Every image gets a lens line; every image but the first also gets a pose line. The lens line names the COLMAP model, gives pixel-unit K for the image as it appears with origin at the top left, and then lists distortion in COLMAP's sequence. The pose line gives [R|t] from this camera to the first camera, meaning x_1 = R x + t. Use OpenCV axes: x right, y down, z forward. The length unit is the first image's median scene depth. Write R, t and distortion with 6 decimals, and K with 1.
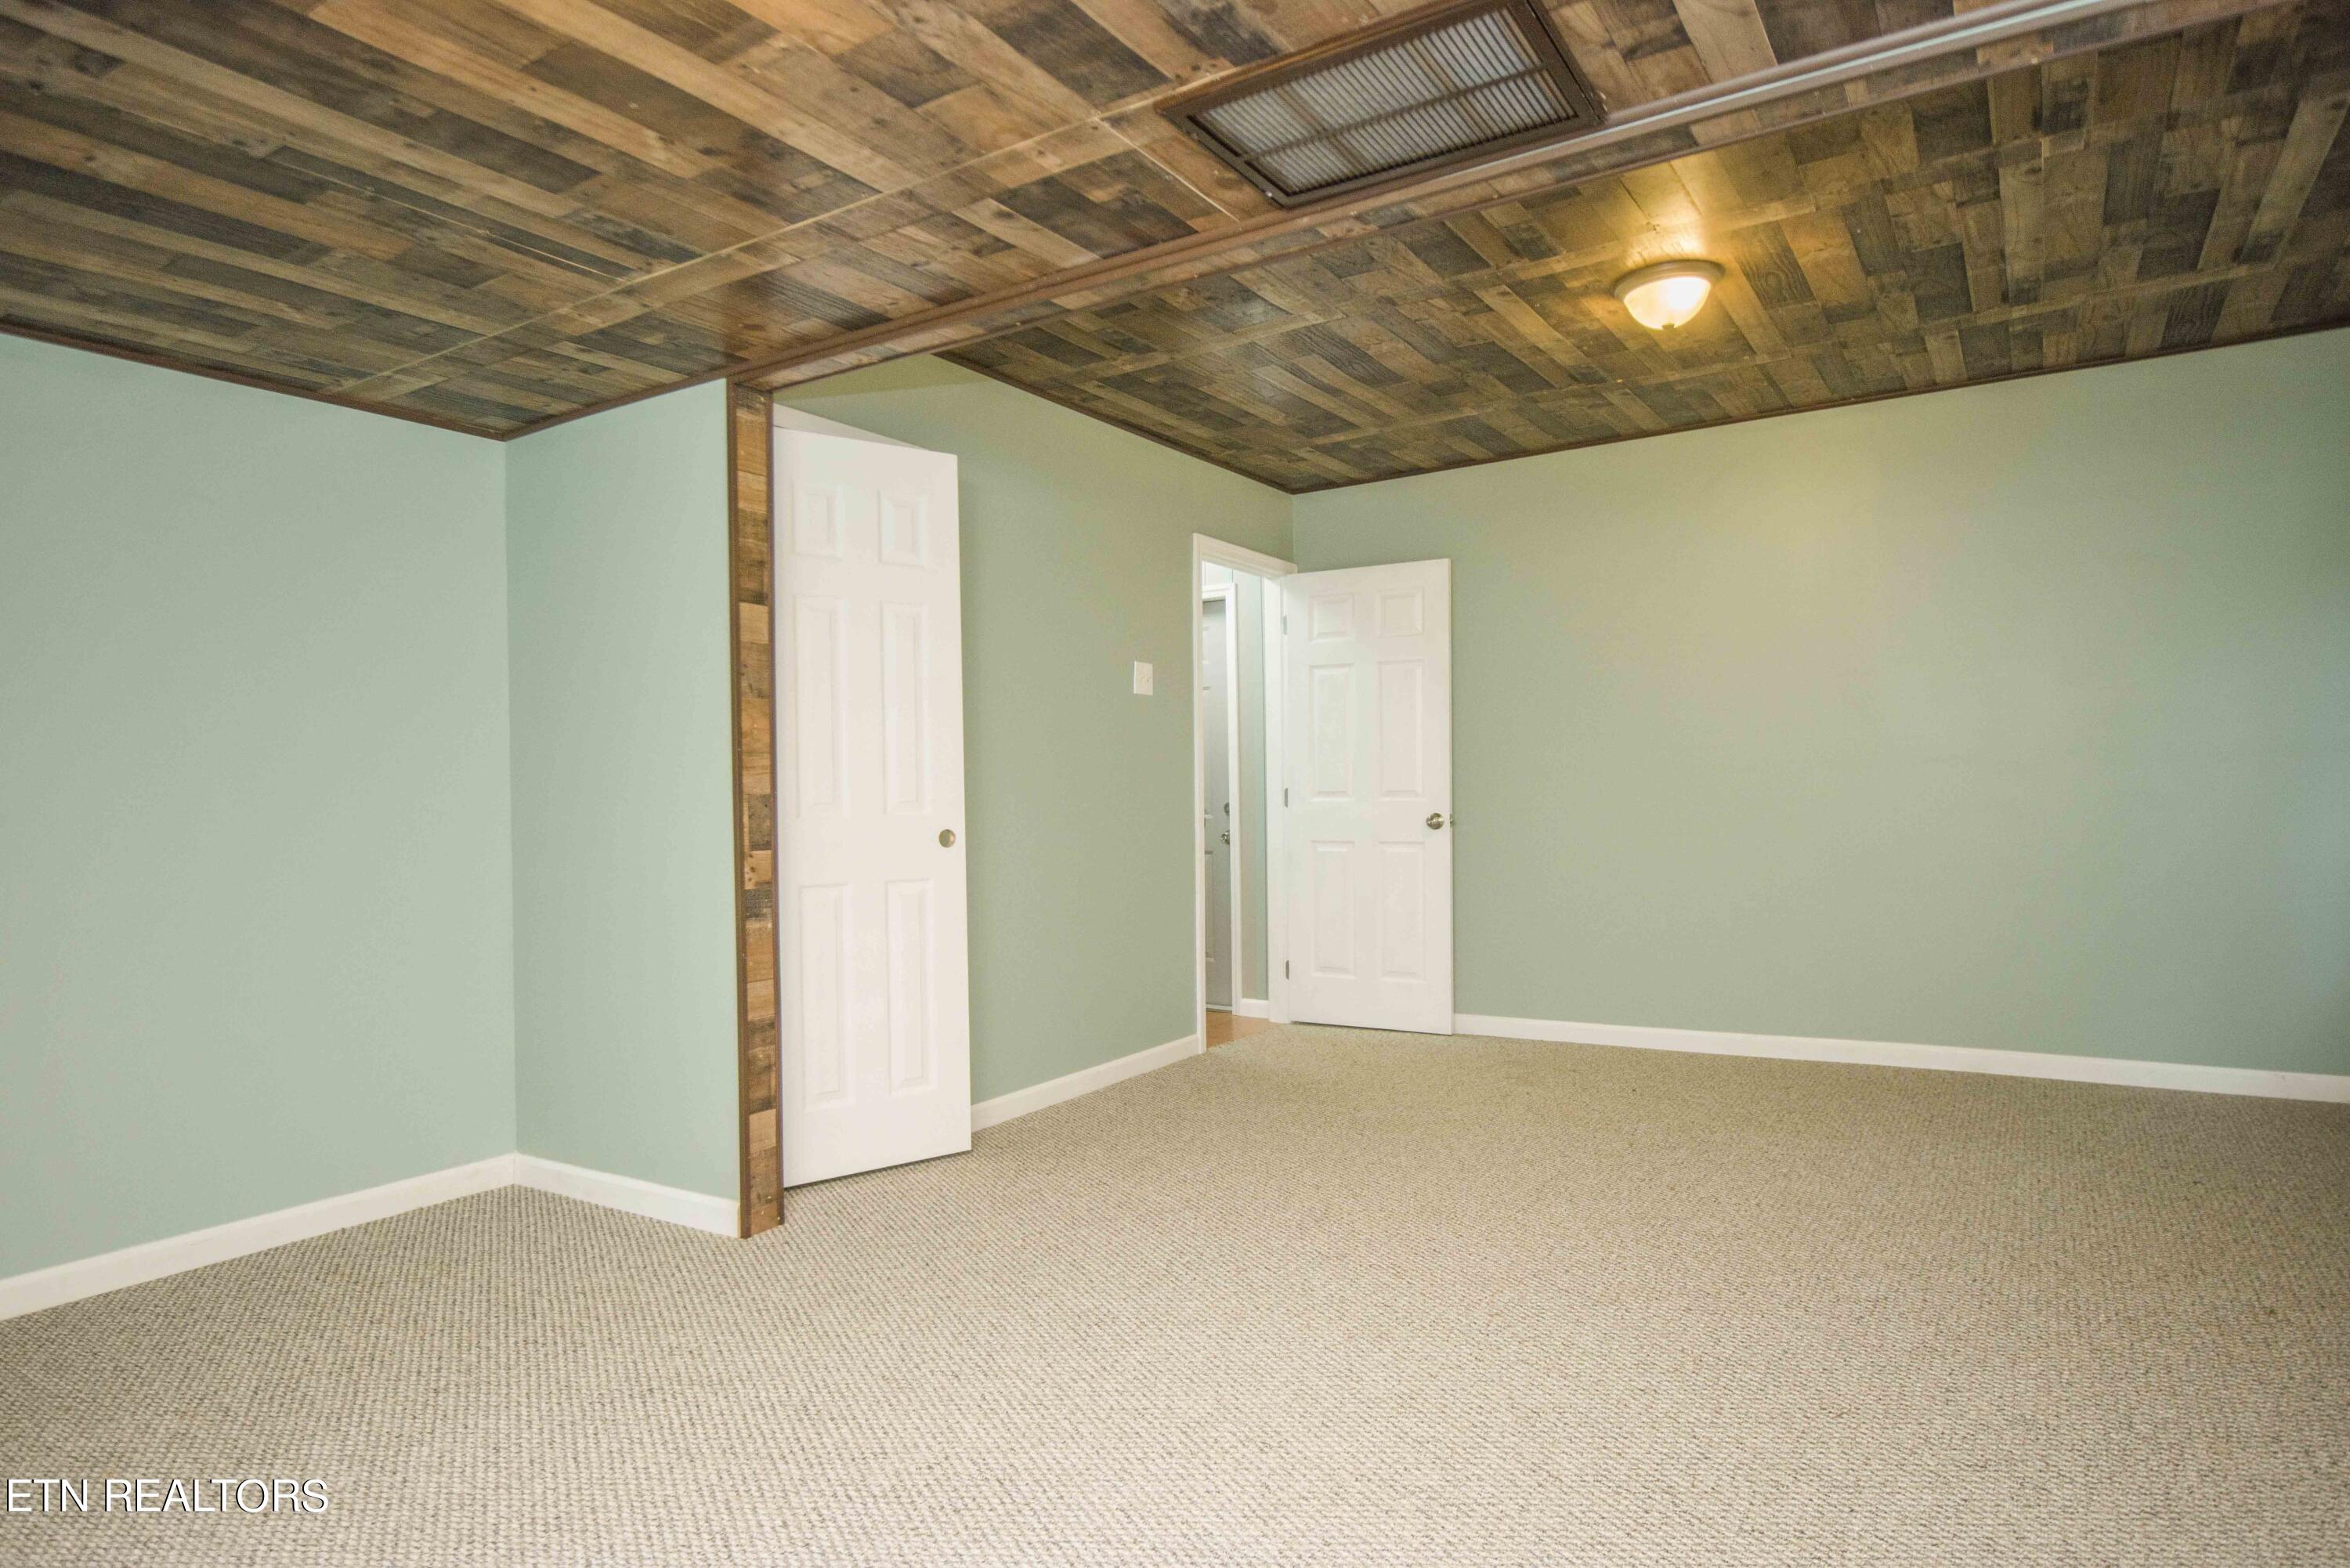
lens RADIAL K [[1331.6, 0, 1174.6], [0, 1331.6, 785.6], [0, 0, 1]] dist [0.010943, -0.023484]
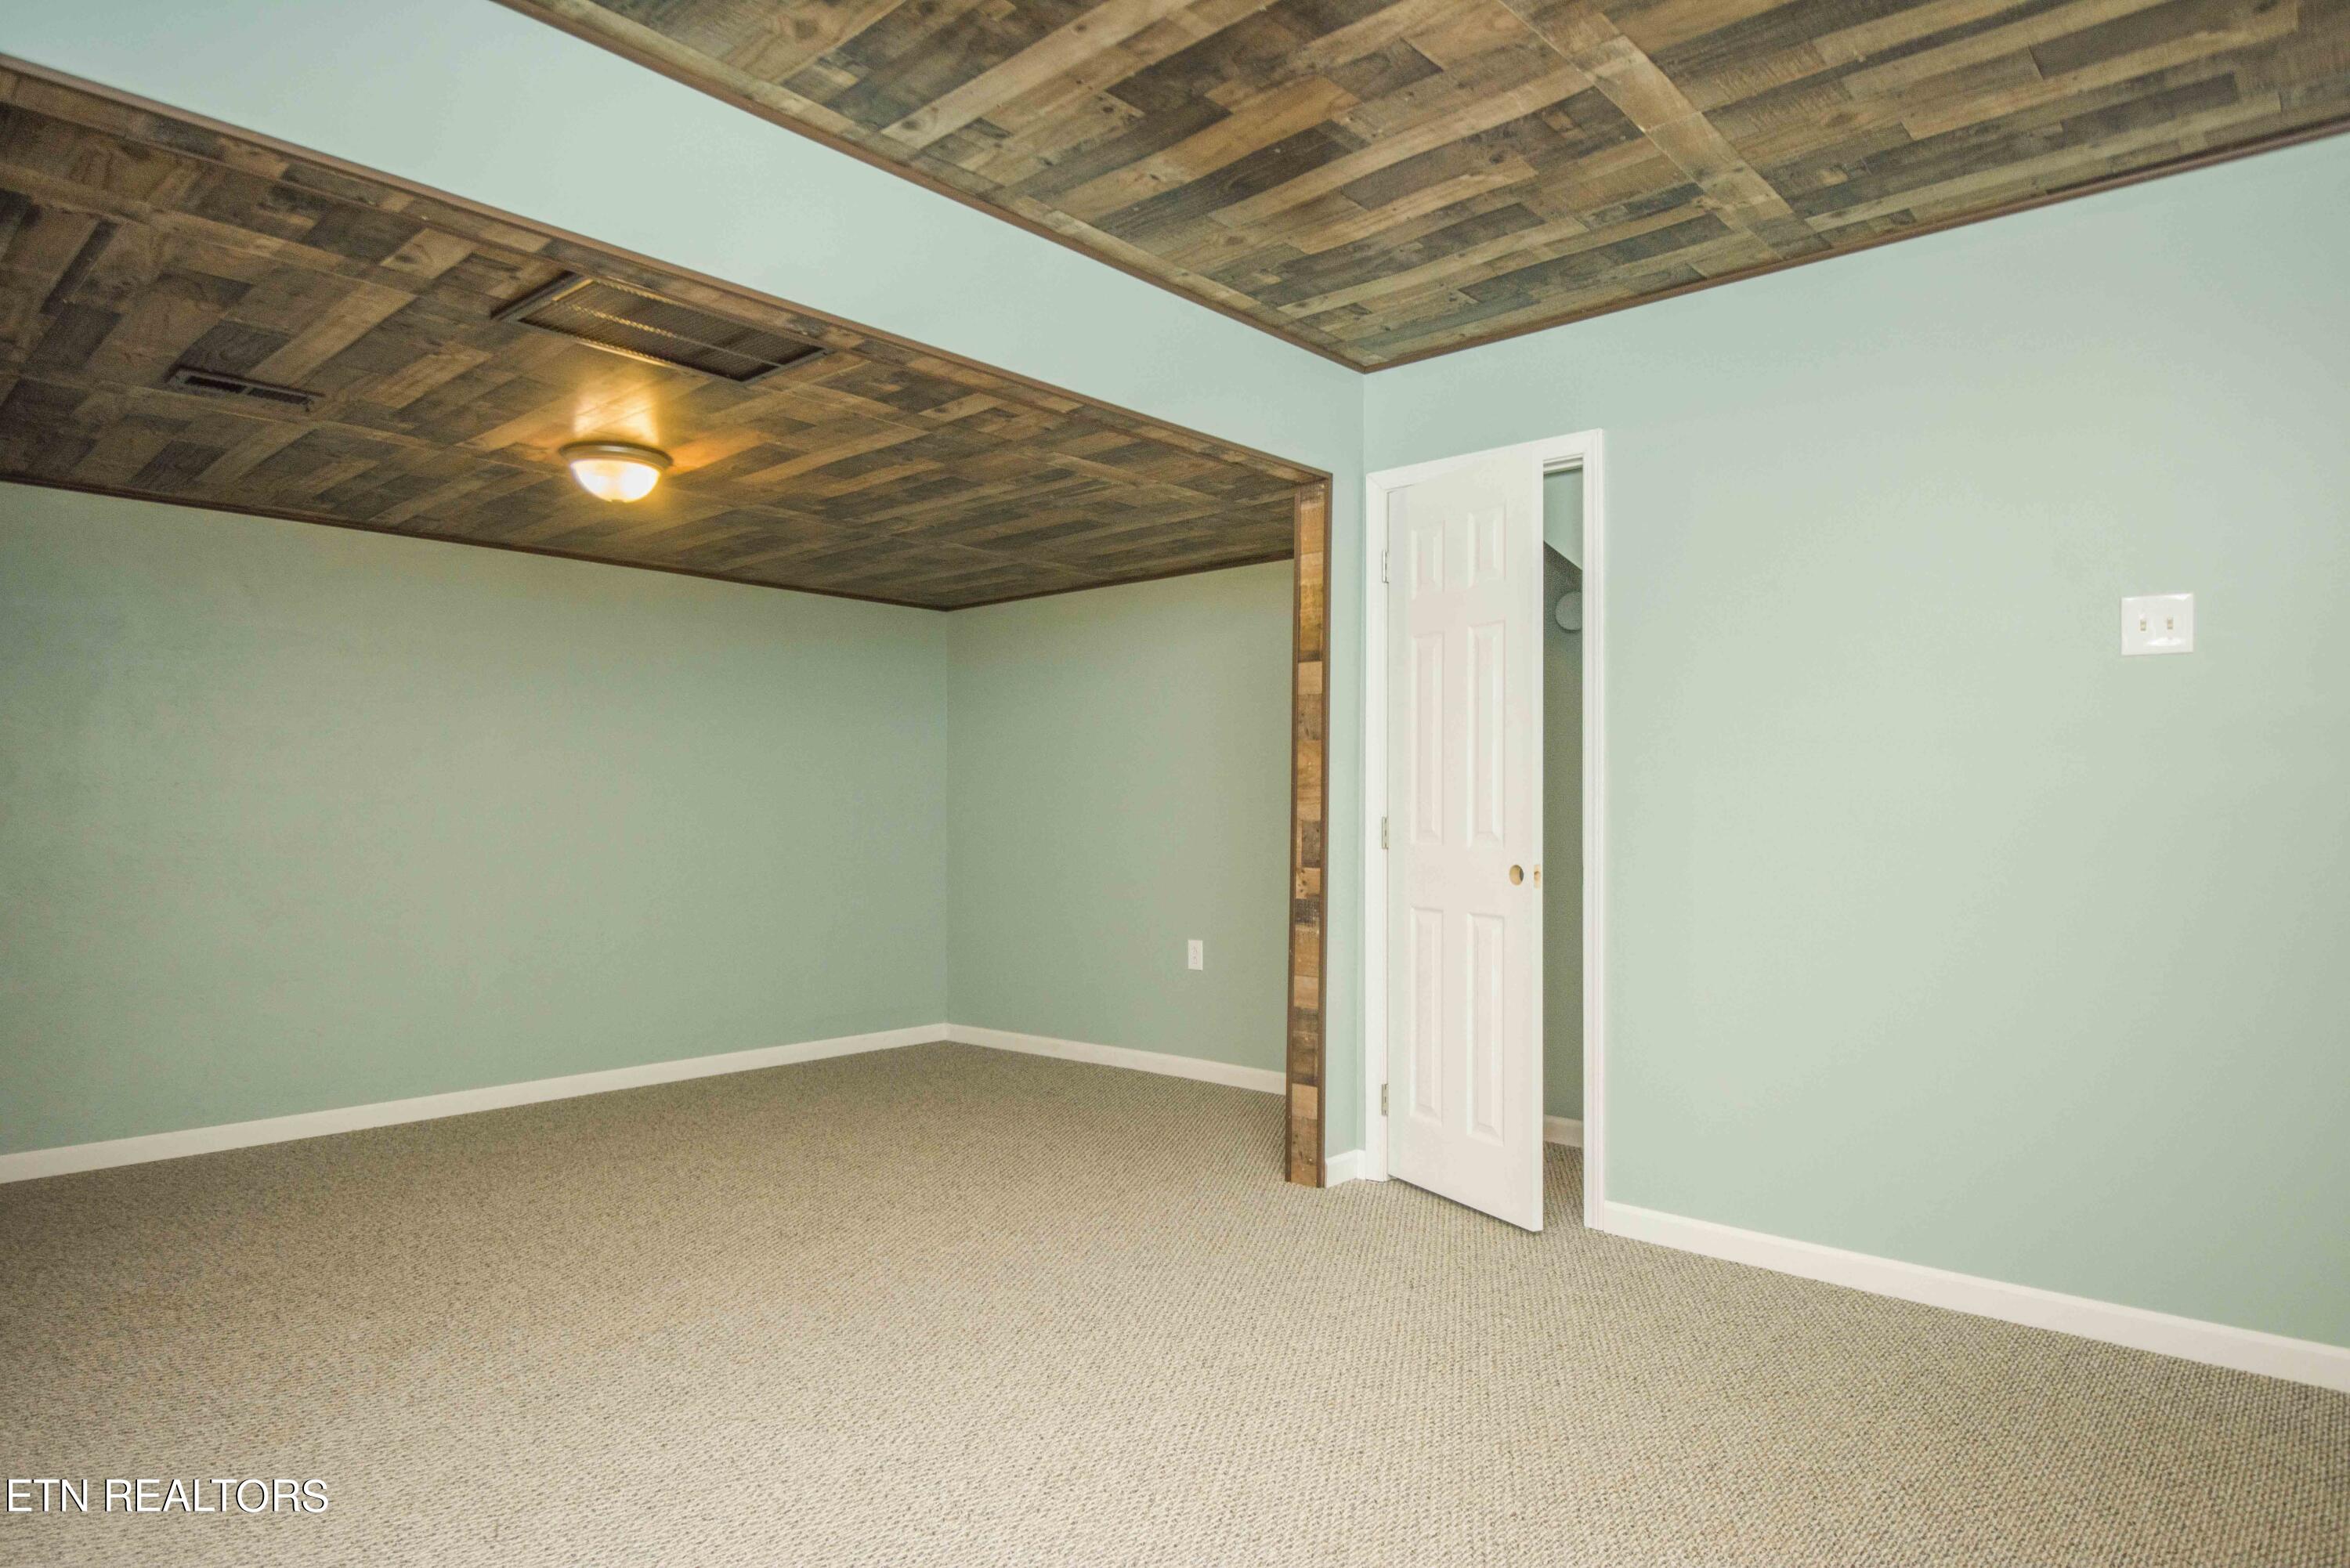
lens RADIAL K [[1331.6, 0, 1197.7], [0, 1331.6, 784.8], [0, 0, 1]] dist [0.010943, -0.023484]
pose [[-0.146381, 0.001434, -0.989227, 0.886360], [0.007394, 0.999973, 0.000355, -0.026776], [0.989201, -0.007262, -0.146388, 1.074805]]
